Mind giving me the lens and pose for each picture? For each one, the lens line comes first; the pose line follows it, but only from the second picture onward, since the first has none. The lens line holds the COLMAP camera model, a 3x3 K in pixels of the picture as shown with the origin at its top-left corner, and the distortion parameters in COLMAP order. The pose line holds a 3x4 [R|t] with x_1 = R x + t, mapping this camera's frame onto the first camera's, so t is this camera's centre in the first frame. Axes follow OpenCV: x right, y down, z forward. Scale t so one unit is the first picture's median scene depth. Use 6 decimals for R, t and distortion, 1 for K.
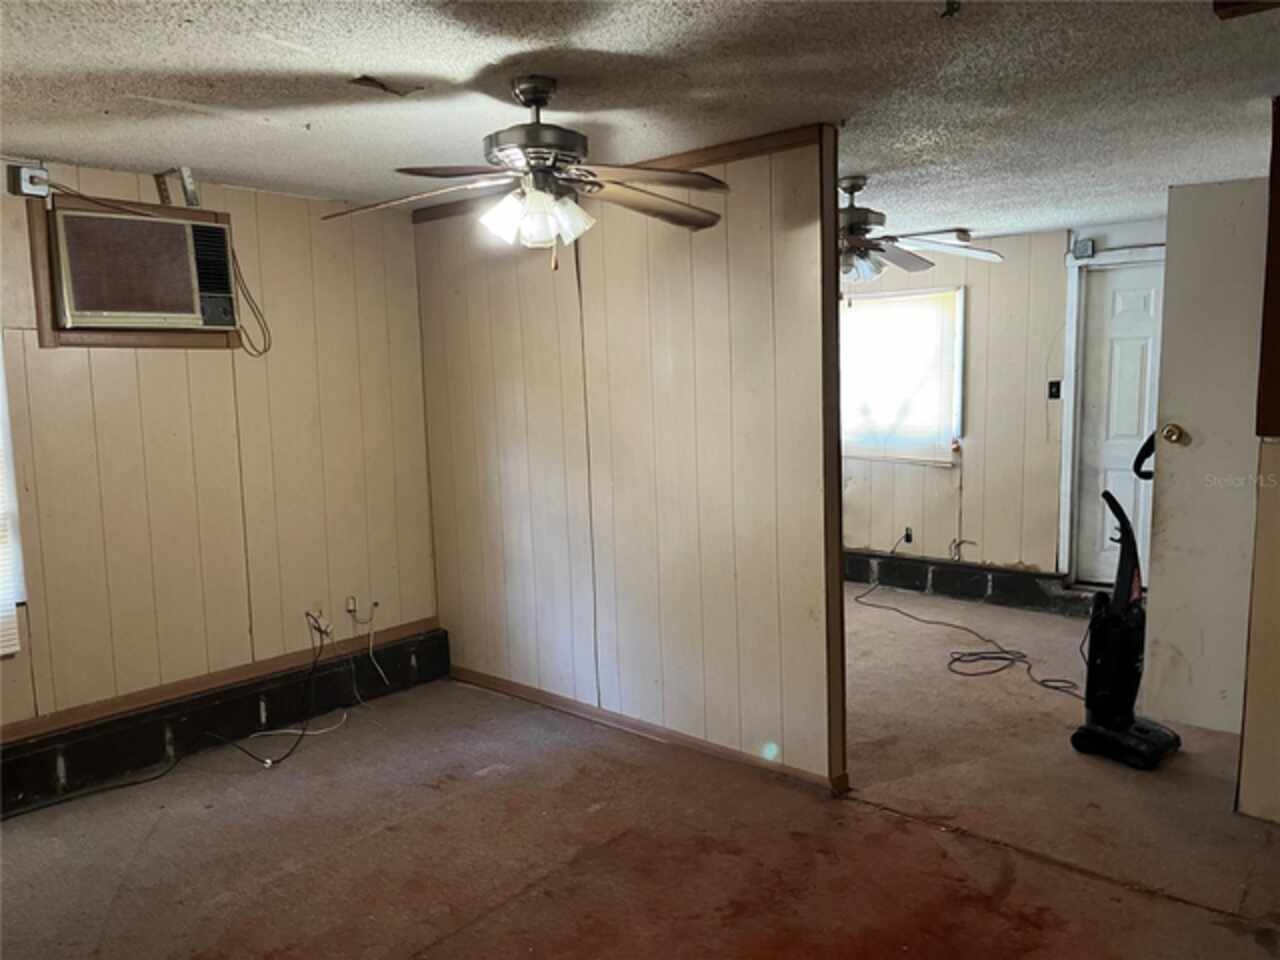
lens RADIAL K [[977.5, 0, 637.5], [0, 977.5, 487.6], [0, 0, 1]] dist [-0.006935, -0.004799]
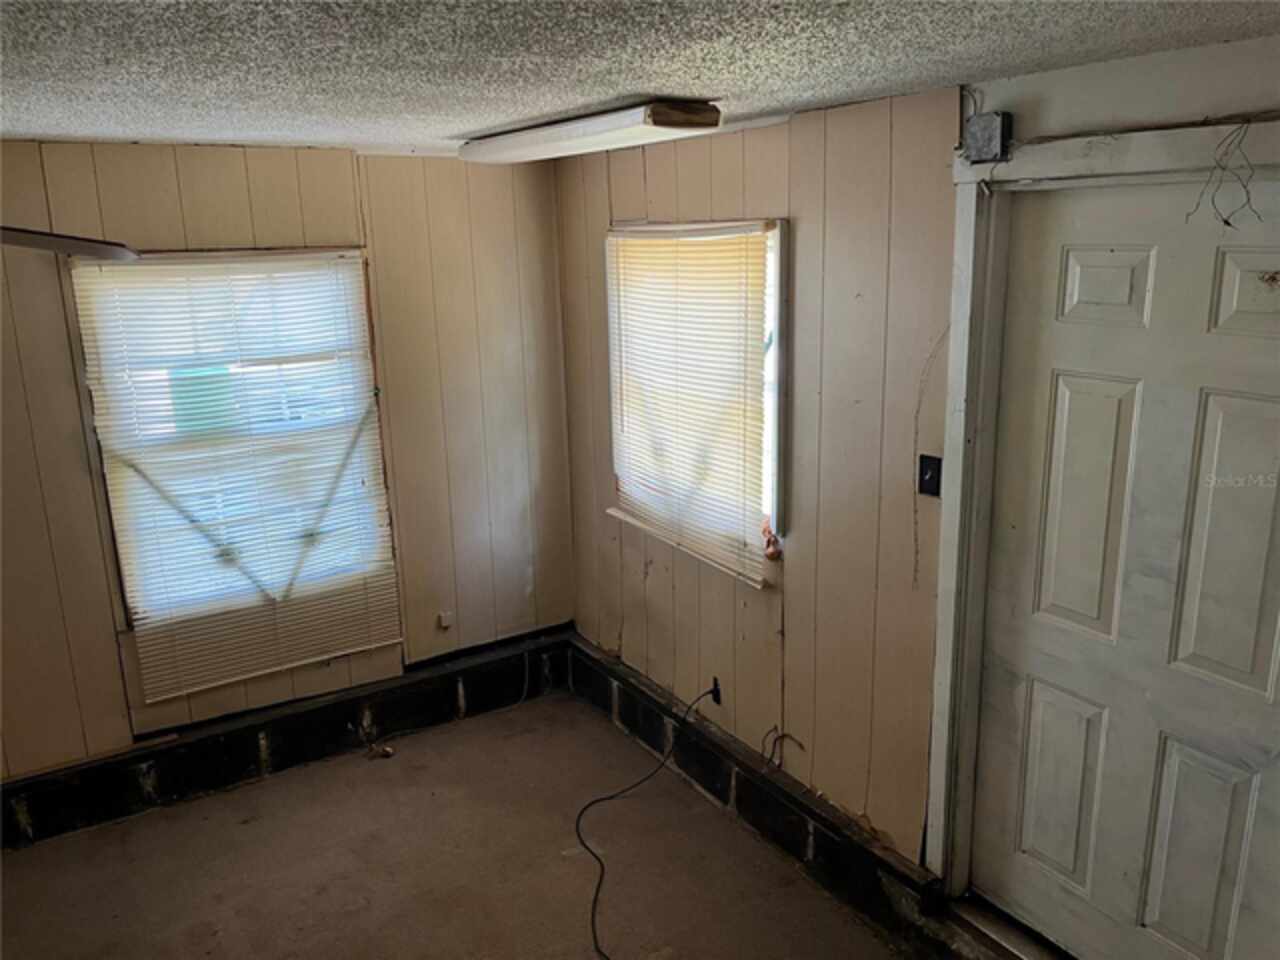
lens RADIAL K [[977.5, 0, 642.0], [0, 977.5, 472.7], [0, 0, 1]] dist [-0.006935, -0.004799]
pose [[0.962385, 0.062507, -0.264401, 0.419277], [-0.030778, 0.991993, 0.122488, -0.150083], [0.269940, -0.109743, 0.956603, 0.556514]]
